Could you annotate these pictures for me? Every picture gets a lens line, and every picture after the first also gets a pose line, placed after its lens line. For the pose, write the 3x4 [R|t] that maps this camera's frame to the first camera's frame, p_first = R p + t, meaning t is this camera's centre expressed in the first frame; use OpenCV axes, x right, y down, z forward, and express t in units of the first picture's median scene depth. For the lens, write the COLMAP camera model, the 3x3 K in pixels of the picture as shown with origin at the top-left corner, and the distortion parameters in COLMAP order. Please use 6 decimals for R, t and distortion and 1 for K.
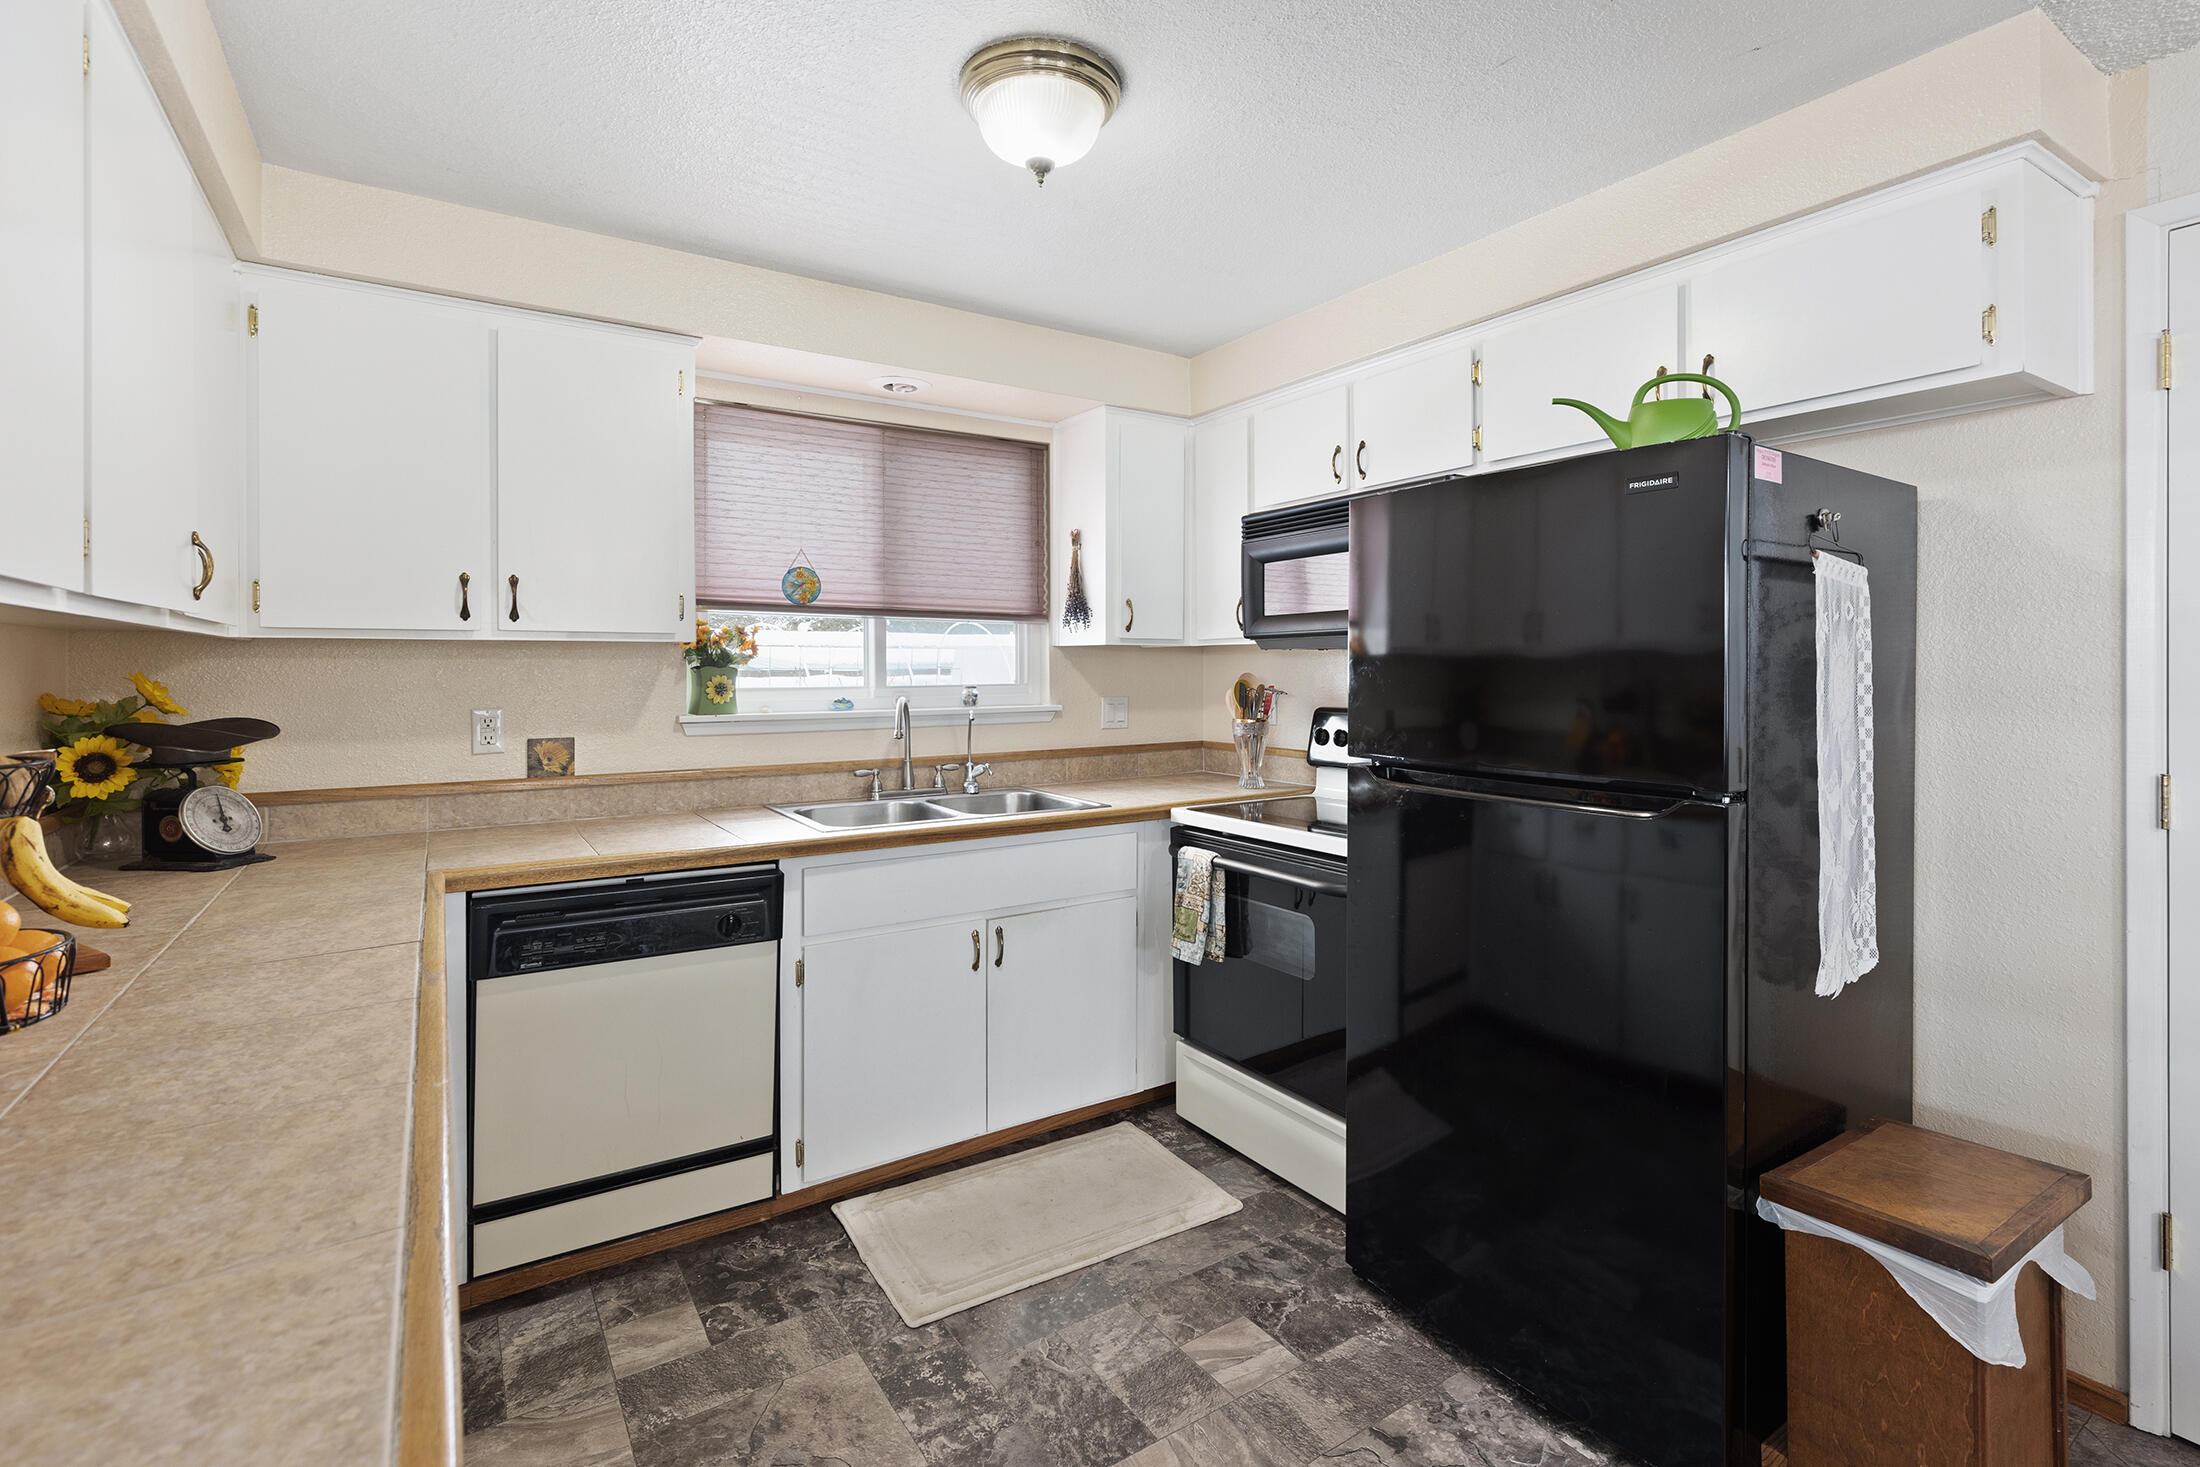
lens RADIAL K [[1016.5, 0, 1101.5], [0, 1016.5, 657.1], [0, 0, 1]] dist [0.003527, -0.000780]
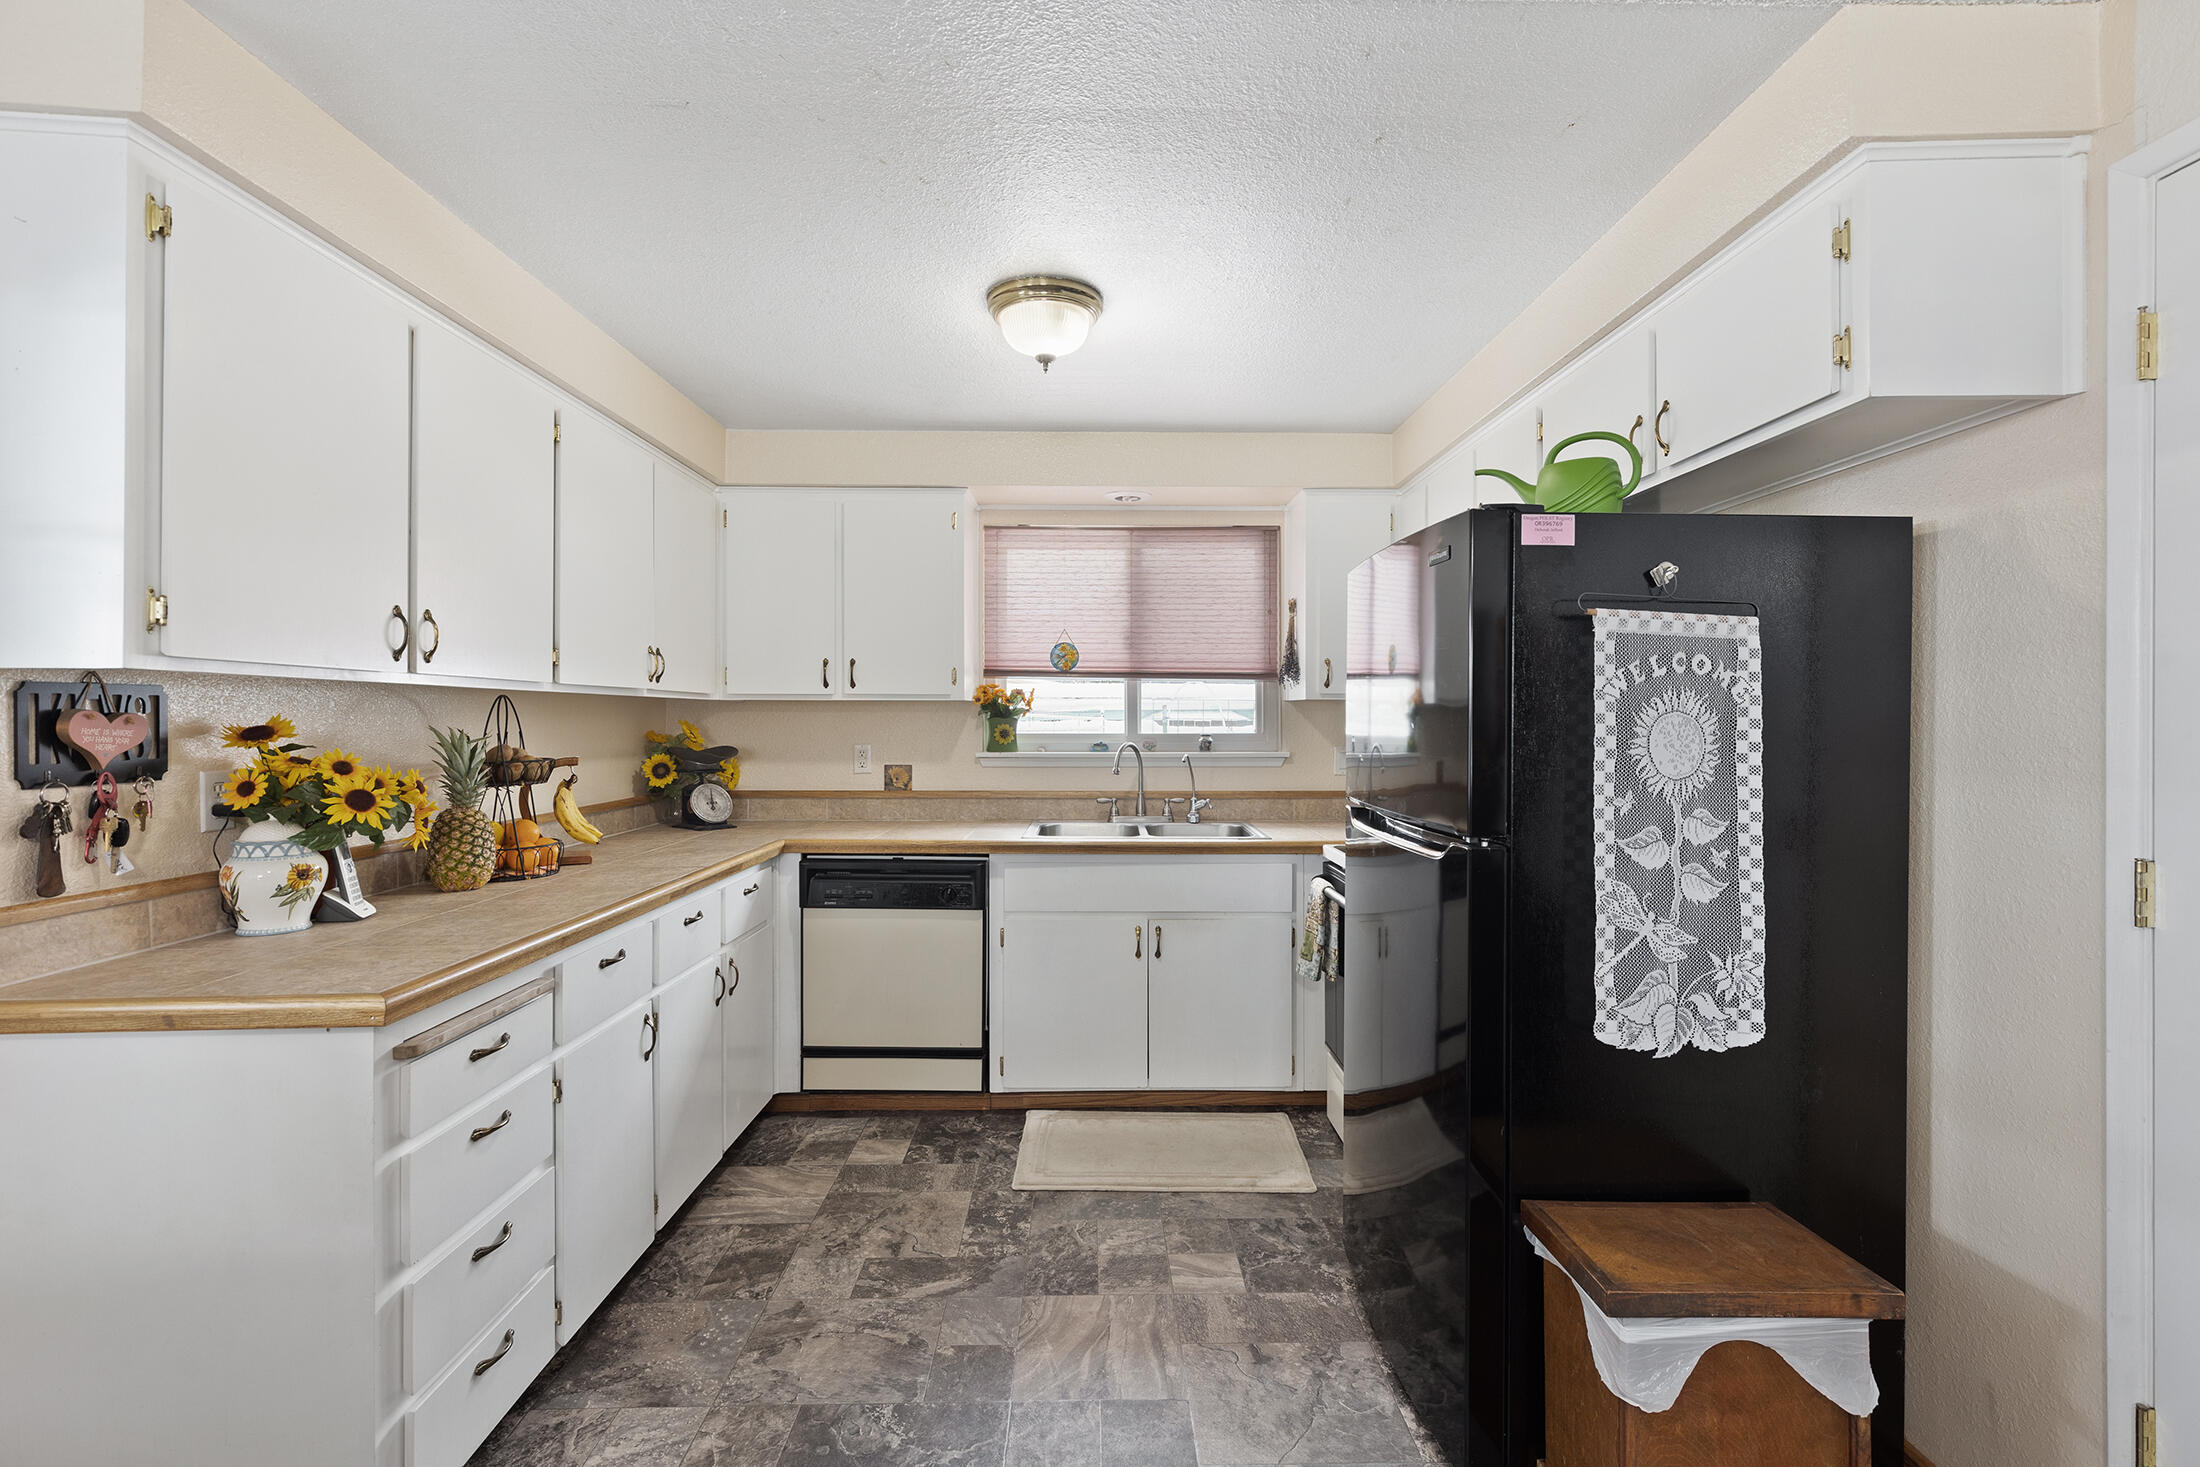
lens RADIAL K [[1004.1, 0, 1119.5], [0, 1004.1, 703.8], [0, 0, 1]] dist [0.001814, -0.000248]
pose [[0.842403, -0.003224, -0.538838, 0.631772], [0.000939, 0.999989, -0.004515, -0.003893], [0.538847, 0.003297, 0.842398, -0.082855]]
